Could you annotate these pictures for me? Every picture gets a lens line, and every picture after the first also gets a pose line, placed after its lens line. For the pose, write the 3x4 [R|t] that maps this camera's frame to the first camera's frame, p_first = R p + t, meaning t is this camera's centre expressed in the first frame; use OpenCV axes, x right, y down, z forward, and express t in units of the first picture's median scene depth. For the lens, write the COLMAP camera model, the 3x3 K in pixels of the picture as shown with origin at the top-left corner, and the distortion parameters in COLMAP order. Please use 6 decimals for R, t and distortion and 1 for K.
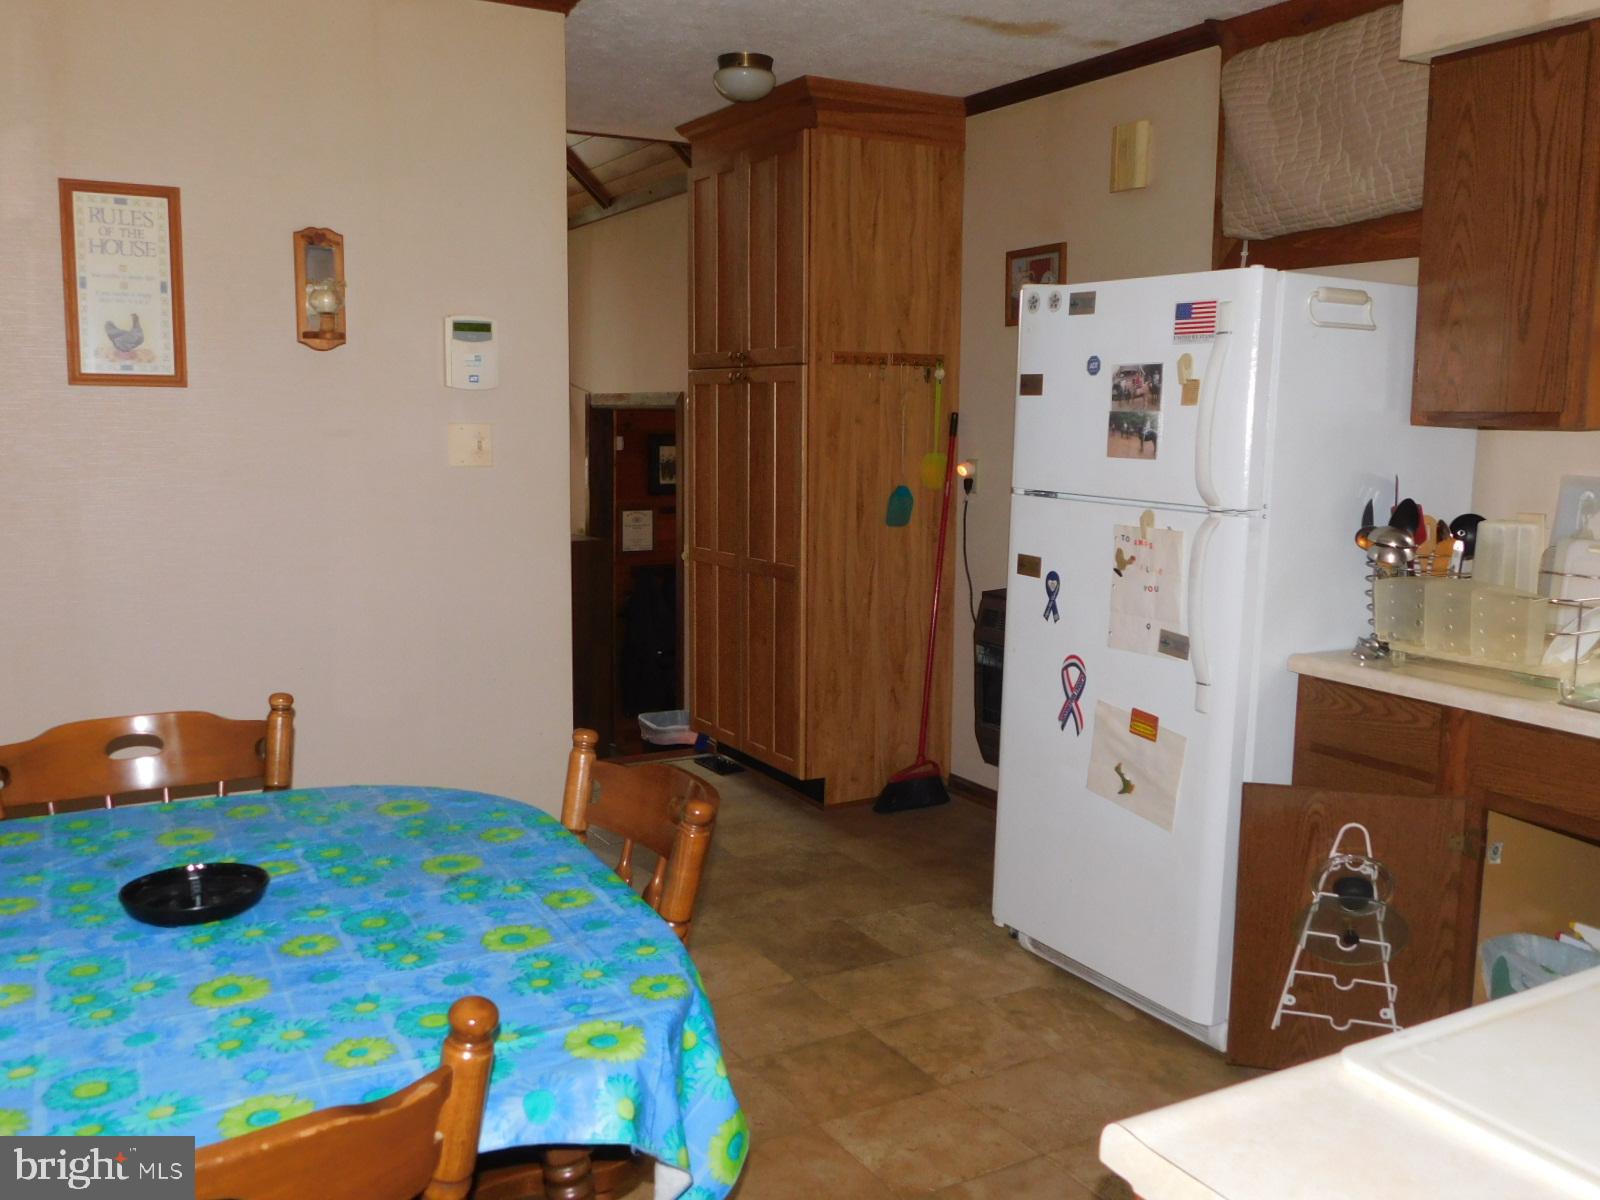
lens RADIAL K [[1403.0, 0, 805.1], [0, 1403.0, 611.4], [0, 0, 1]] dist [0.001654, -0.006701]
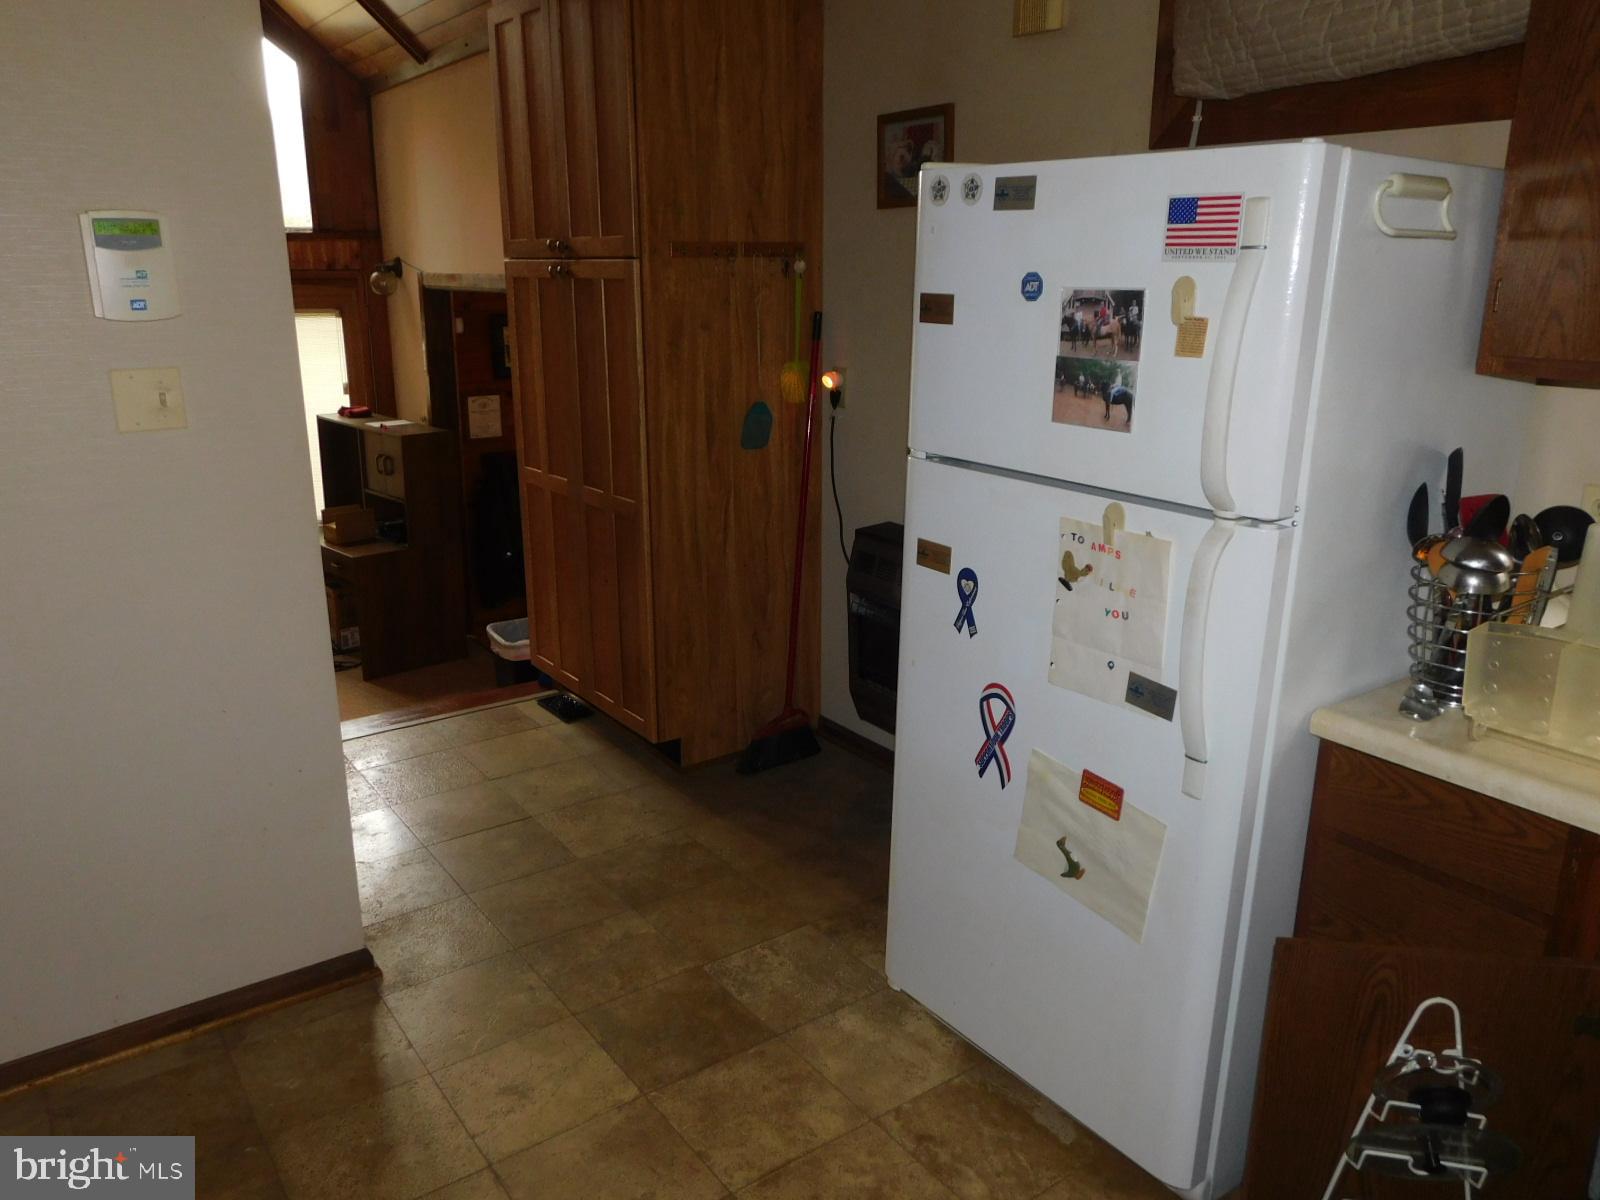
lens RADIAL K [[1147.6, 0, 796.7], [0, 1147.6, 583.8], [0, 0, 1]] dist [-0.011800, 0.011746]
pose [[0.994660, -0.036788, 0.096431, 0.027968], [0.023243, 0.990160, 0.137999, -0.101680], [-0.100558, -0.135020, 0.985727, 0.398773]]
